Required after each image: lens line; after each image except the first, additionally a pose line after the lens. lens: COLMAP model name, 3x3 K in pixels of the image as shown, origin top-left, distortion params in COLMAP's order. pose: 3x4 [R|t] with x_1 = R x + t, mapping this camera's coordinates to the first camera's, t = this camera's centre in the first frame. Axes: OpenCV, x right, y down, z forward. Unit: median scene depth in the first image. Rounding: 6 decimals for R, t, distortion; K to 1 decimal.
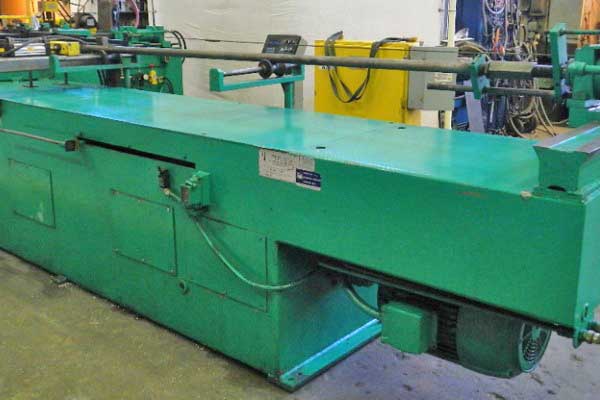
lens RADIAL K [[609.2, 0, 301.5], [0, 609.2, 157.9], [0, 0, 1]] dist [0.004075, -0.008577]
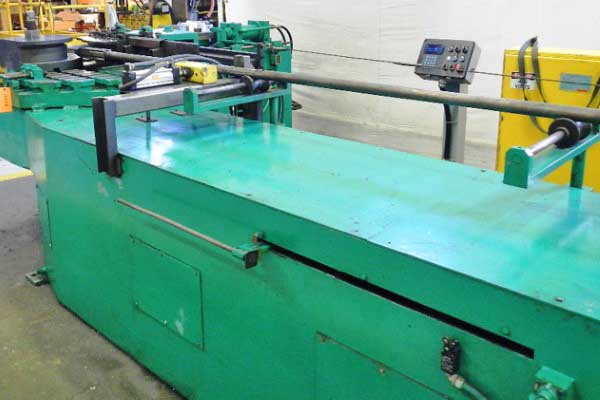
lens RADIAL K [[583.1, 0, 298.5], [0, 583.1, 128.0], [0, 0, 1]] dist [0.001037, -0.011169]
pose [[0.997686, 0.002700, -0.067936, -0.220632], [-0.002355, 0.999984, 0.005171, -0.119032], [0.067949, -0.004999, 0.997676, 0.308409]]
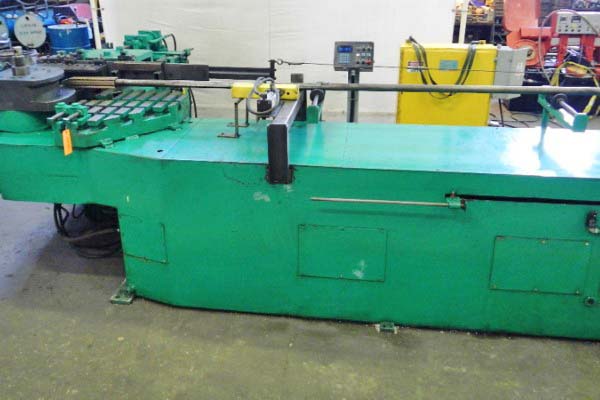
lens RADIAL K [[511.2, 0, 299.5], [0, 511.2, 149.5], [0, 0, 1]] dist [0.022872, 0.004701]
pose [[0.856636, -0.188289, 0.480336, -0.774234], [0.129601, 0.979705, 0.152909, -0.214361], [-0.499379, -0.068735, 0.863653, 0.305565]]
